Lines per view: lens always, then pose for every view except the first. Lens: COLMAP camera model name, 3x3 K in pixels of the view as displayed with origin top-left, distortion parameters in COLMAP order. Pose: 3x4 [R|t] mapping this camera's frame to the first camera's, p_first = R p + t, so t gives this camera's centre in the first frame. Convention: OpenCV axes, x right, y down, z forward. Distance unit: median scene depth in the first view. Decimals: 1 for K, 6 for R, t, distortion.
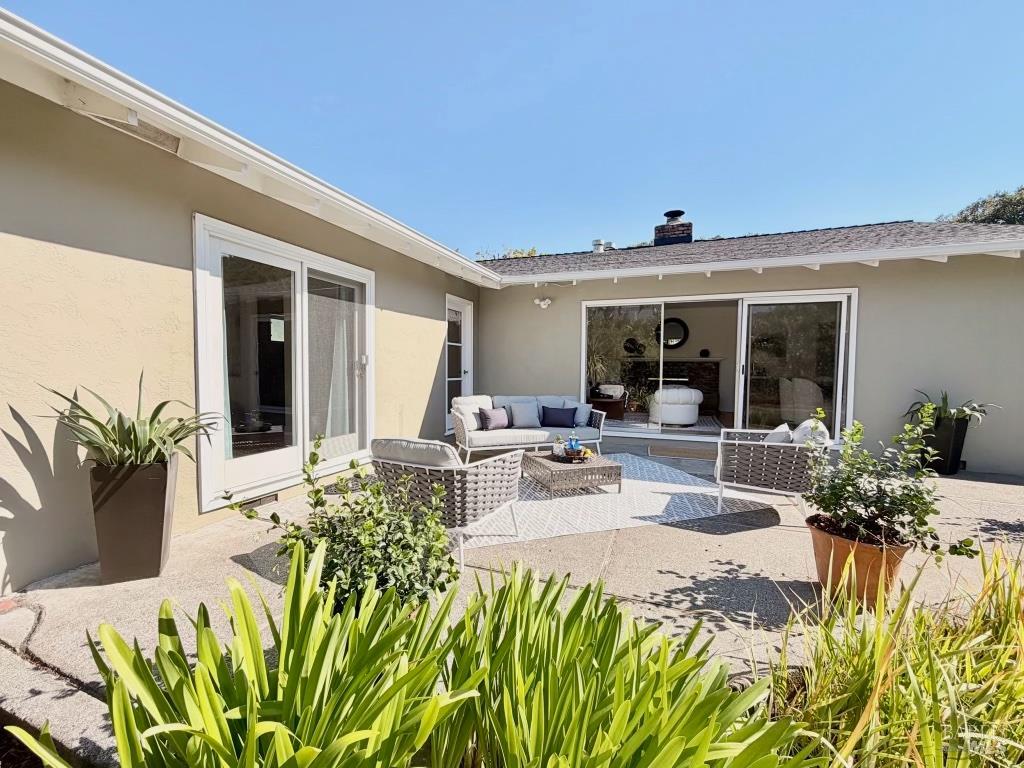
lens RADIAL K [[406.4, 0, 507.6], [0, 406.4, 385.4], [0, 0, 1]] dist [0.000150, -0.000376]
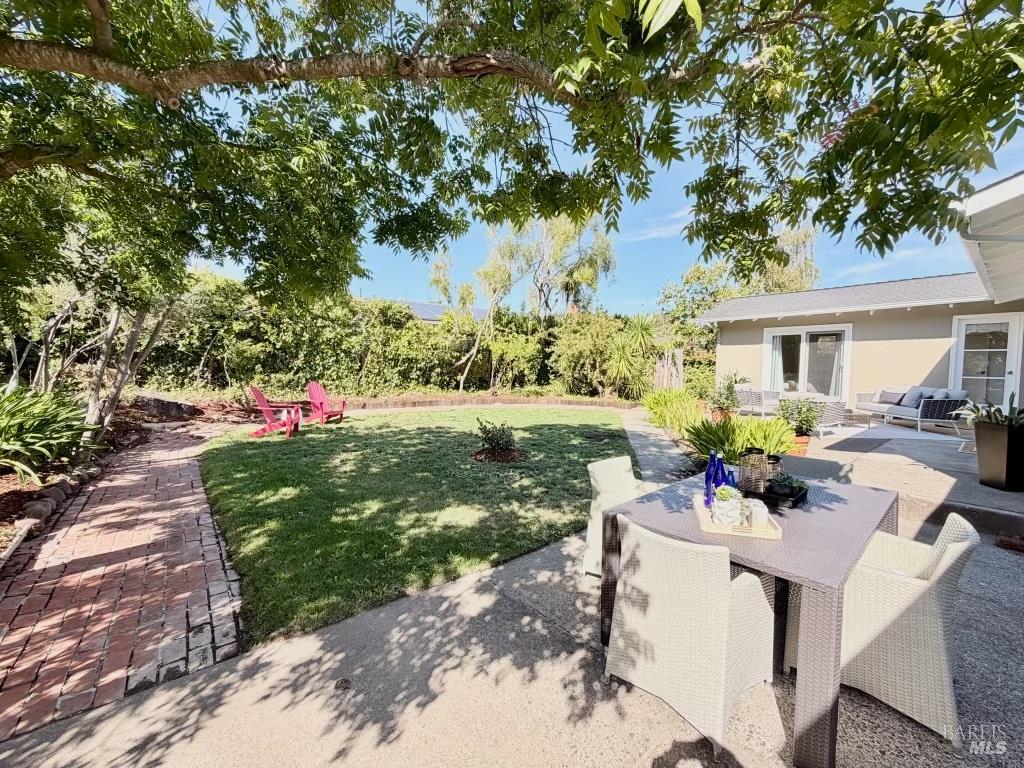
lens RADIAL K [[406.4, 0, 507.6], [0, 406.4, 385.4], [0, 0, 1]] dist [0.000150, -0.000376]
pose [[-0.516953, 0.035158, -0.855291, 1.786588], [-0.056616, 0.995564, 0.075144, -0.002637], [0.854139, 0.087269, -0.512670, 0.397660]]
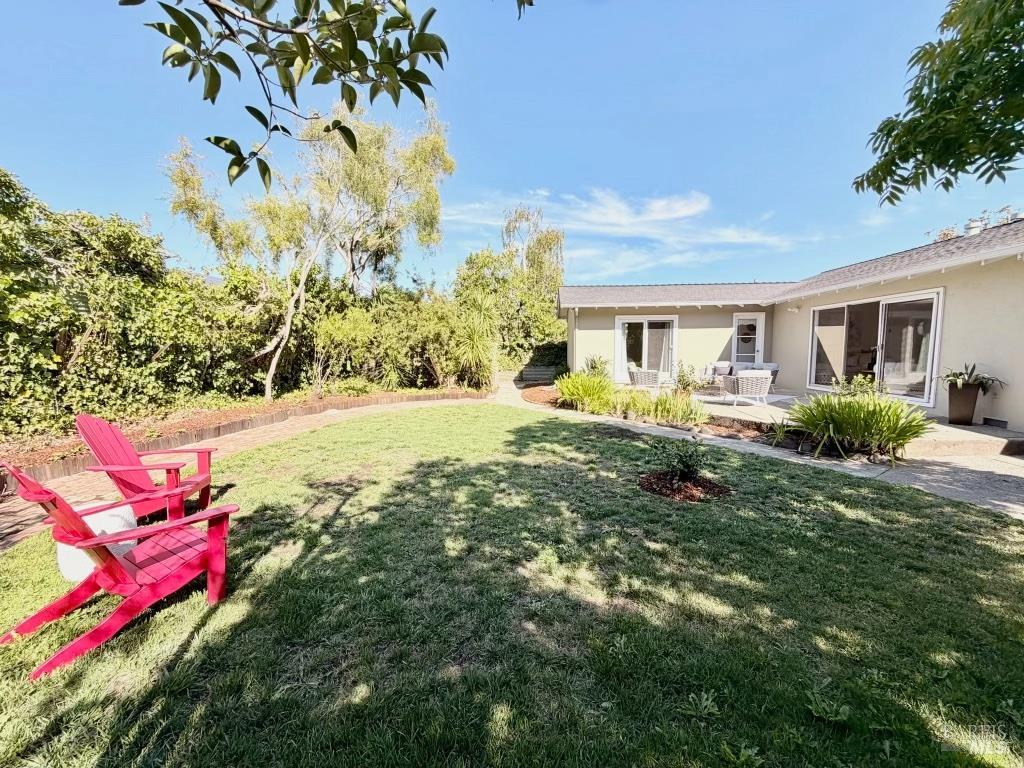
lens RADIAL K [[410.5, 0, 511.9], [0, 410.5, 381.6], [0, 0, 1]] dist [0.000461, -0.000154]
pose [[0.261454, 0.069965, -0.962677, 1.525406], [-0.041689, 0.997257, 0.061156, 0.041342], [0.964315, 0.024143, 0.263654, -0.610036]]
